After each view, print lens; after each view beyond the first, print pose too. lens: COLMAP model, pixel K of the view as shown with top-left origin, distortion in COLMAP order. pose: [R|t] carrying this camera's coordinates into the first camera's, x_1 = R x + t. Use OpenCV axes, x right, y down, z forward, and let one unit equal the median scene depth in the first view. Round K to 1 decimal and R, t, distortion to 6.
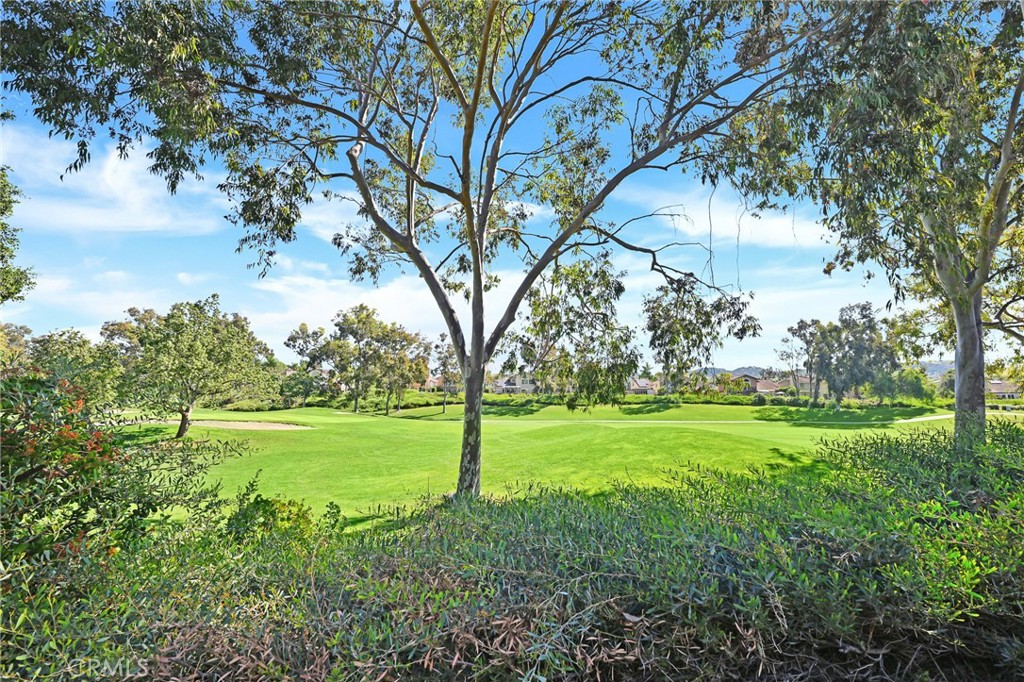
lens RADIAL K [[410.8, 0, 511.1], [0, 410.8, 343.6], [0, 0, 1]] dist [-0.000767, 0.000037]
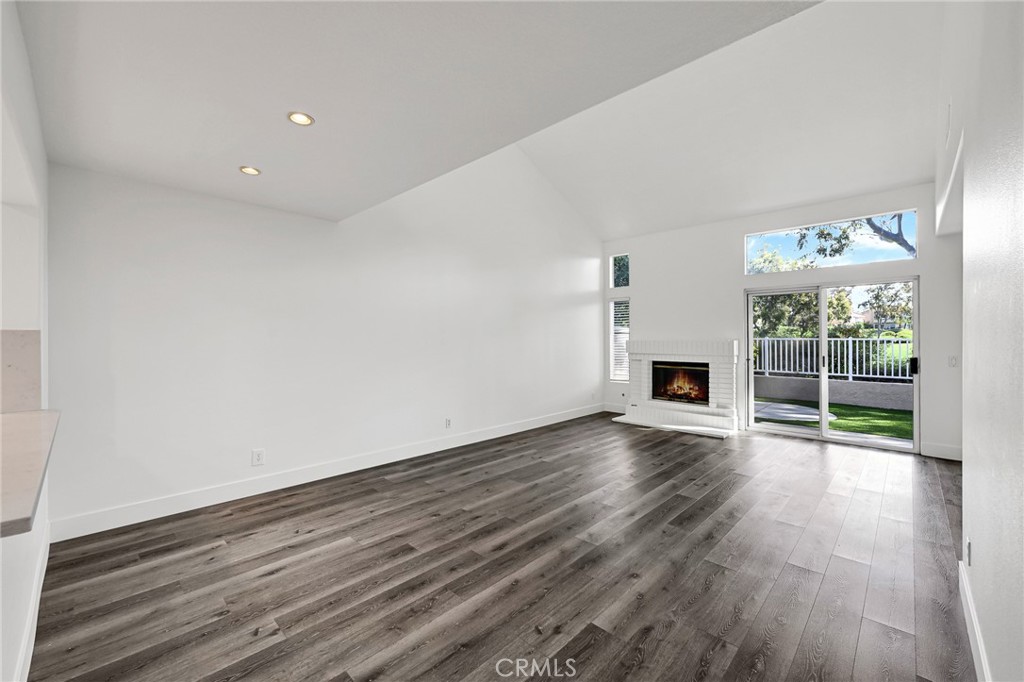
lens RADIAL K [[411.2, 0, 512.0], [0, 411.2, 341.0], [0, 0, 1]] dist [-0.001748, -0.000142]
pose [[0.645129, 0.005906, -0.764051, 0.000182], [0.102173, 0.990322, 0.093926, -0.017362], [0.757211, -0.138660, 0.638283, -0.143917]]
